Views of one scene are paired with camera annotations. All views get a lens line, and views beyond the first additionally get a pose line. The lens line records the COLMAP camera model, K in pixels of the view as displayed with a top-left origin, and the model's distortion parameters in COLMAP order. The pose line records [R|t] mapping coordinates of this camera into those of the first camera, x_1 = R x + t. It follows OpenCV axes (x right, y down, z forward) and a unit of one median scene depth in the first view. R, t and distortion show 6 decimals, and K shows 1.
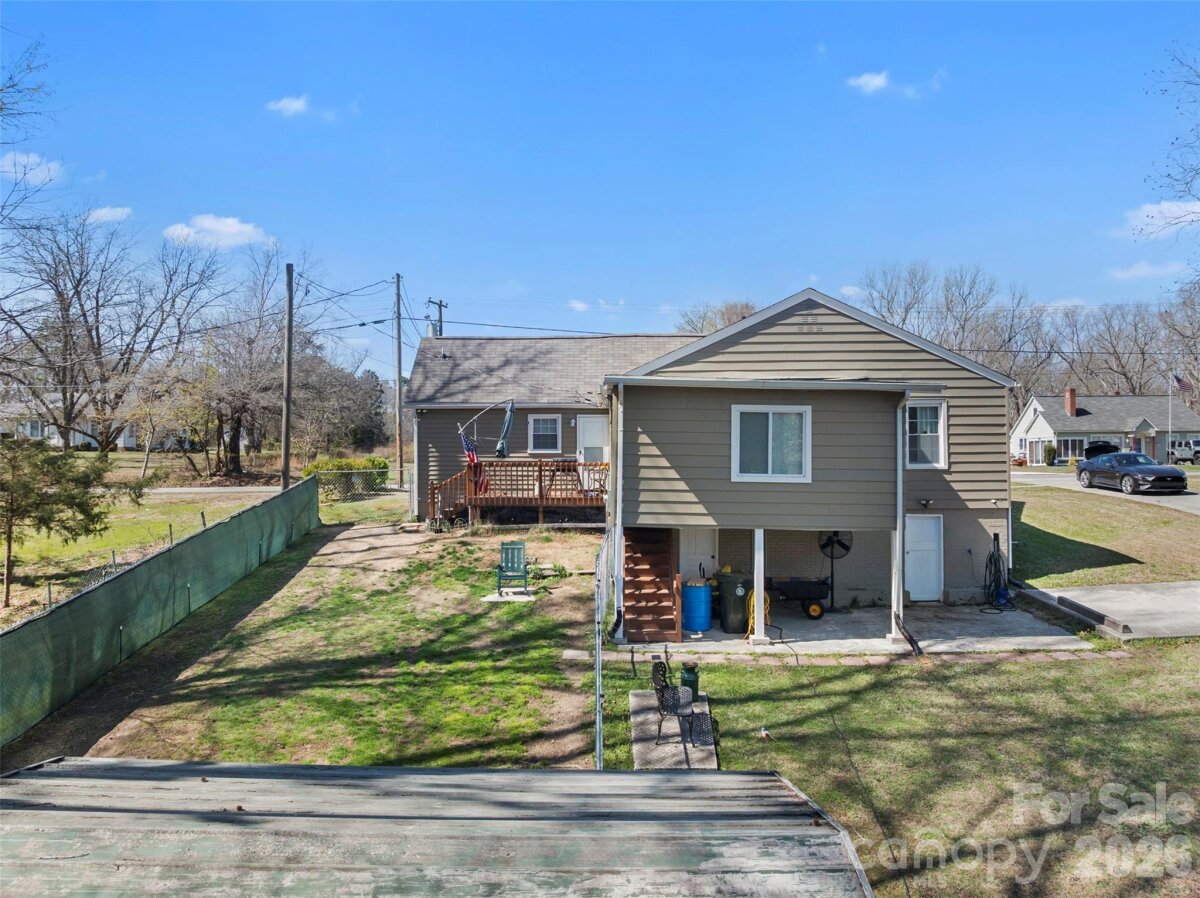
lens RADIAL K [[855.3, 0, 600.5], [0, 855.3, 417.7], [0, 0, 1]] dist [-0.037024, -0.000472]
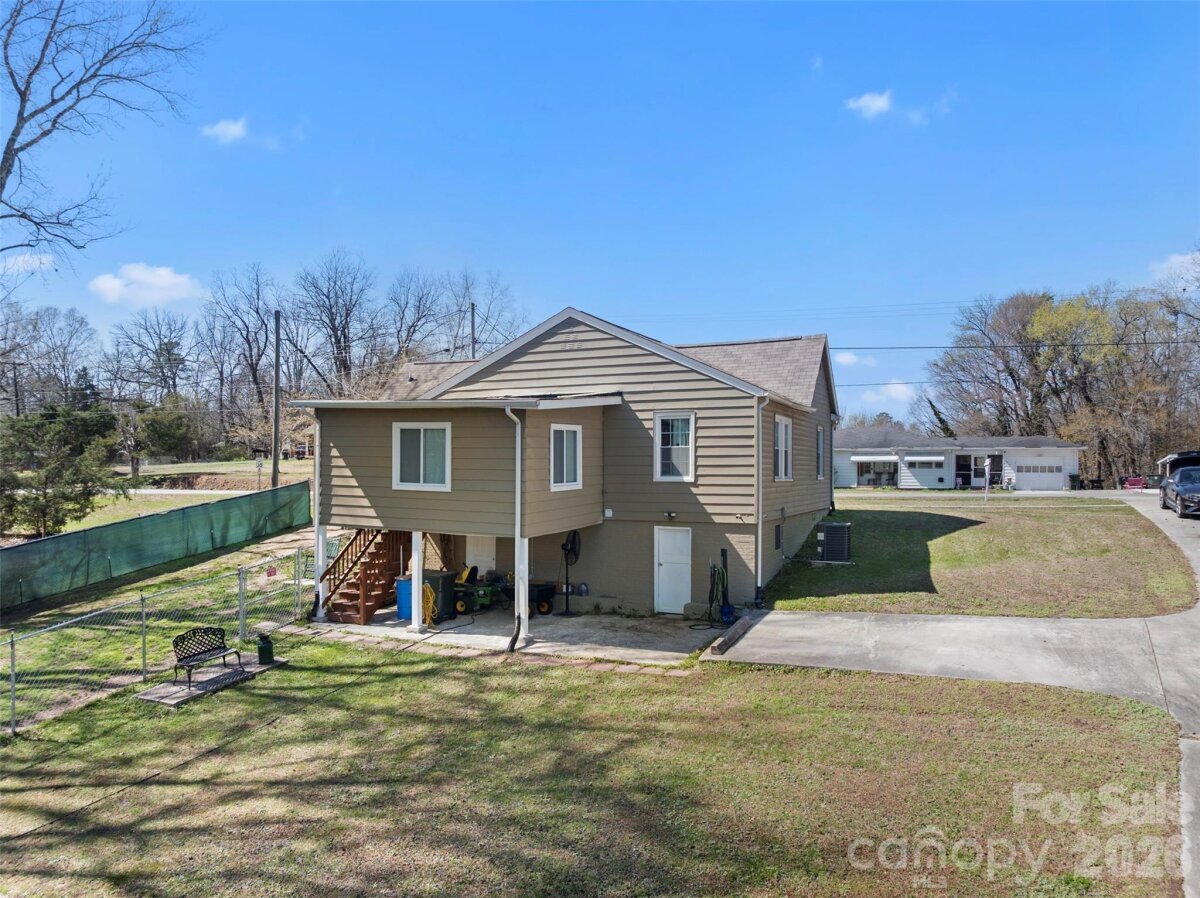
lens RADIAL K [[865.8, 0, 600.0], [0, 865.8, 449.0], [0, 0, 1]] dist [-0.059841, -0.004157]
pose [[0.916336, -0.002896, -0.400401, 0.703209], [0.013337, 0.999640, 0.023292, -0.002385], [0.400189, -0.026684, 0.916044, 0.040780]]
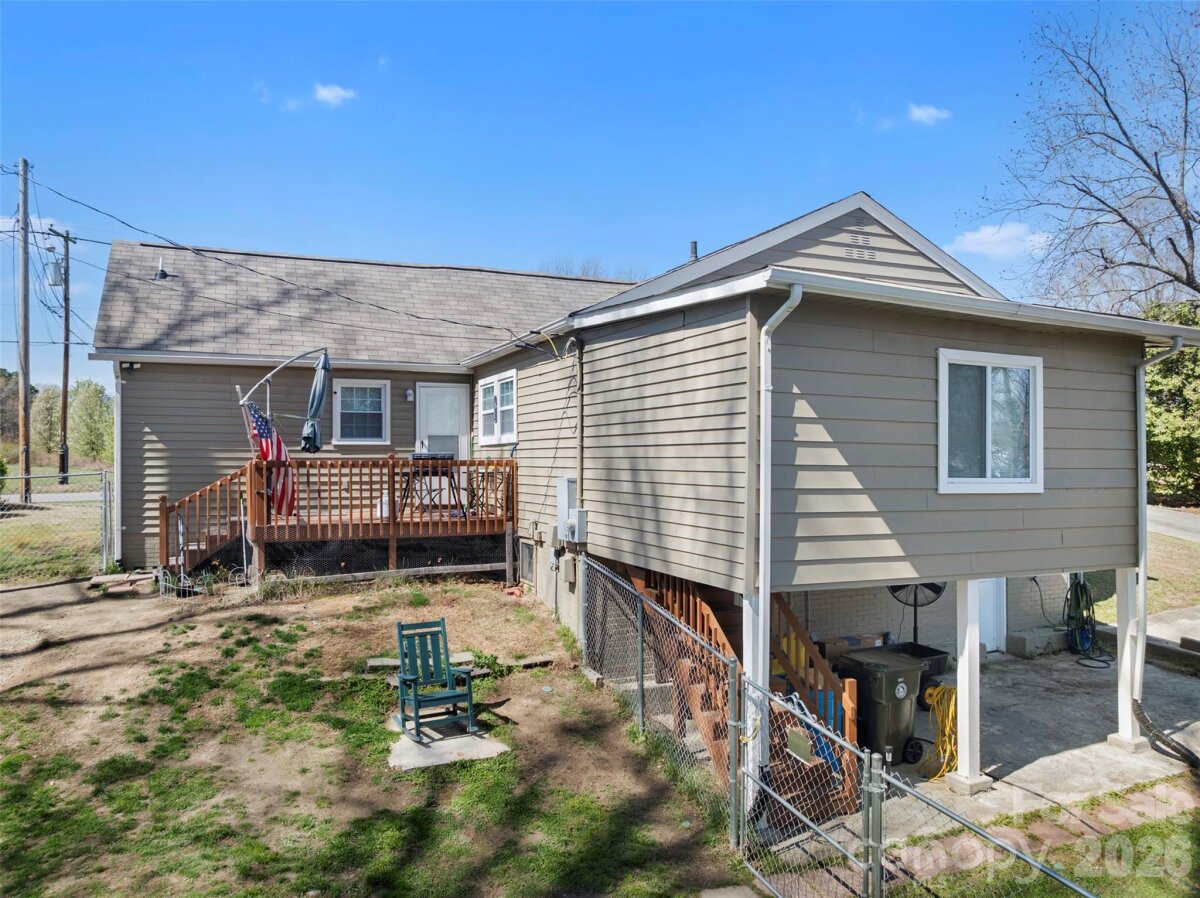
lens RADIAL K [[855.3, 0, 600.5], [0, 855.3, 417.7], [0, 0, 1]] dist [-0.037024, -0.000472]
pose [[0.906054, 0.018097, 0.422775, -0.209467], [-0.018480, 0.999824, -0.003194, 0.026984], [-0.422758, -0.004919, 0.906229, 0.493162]]
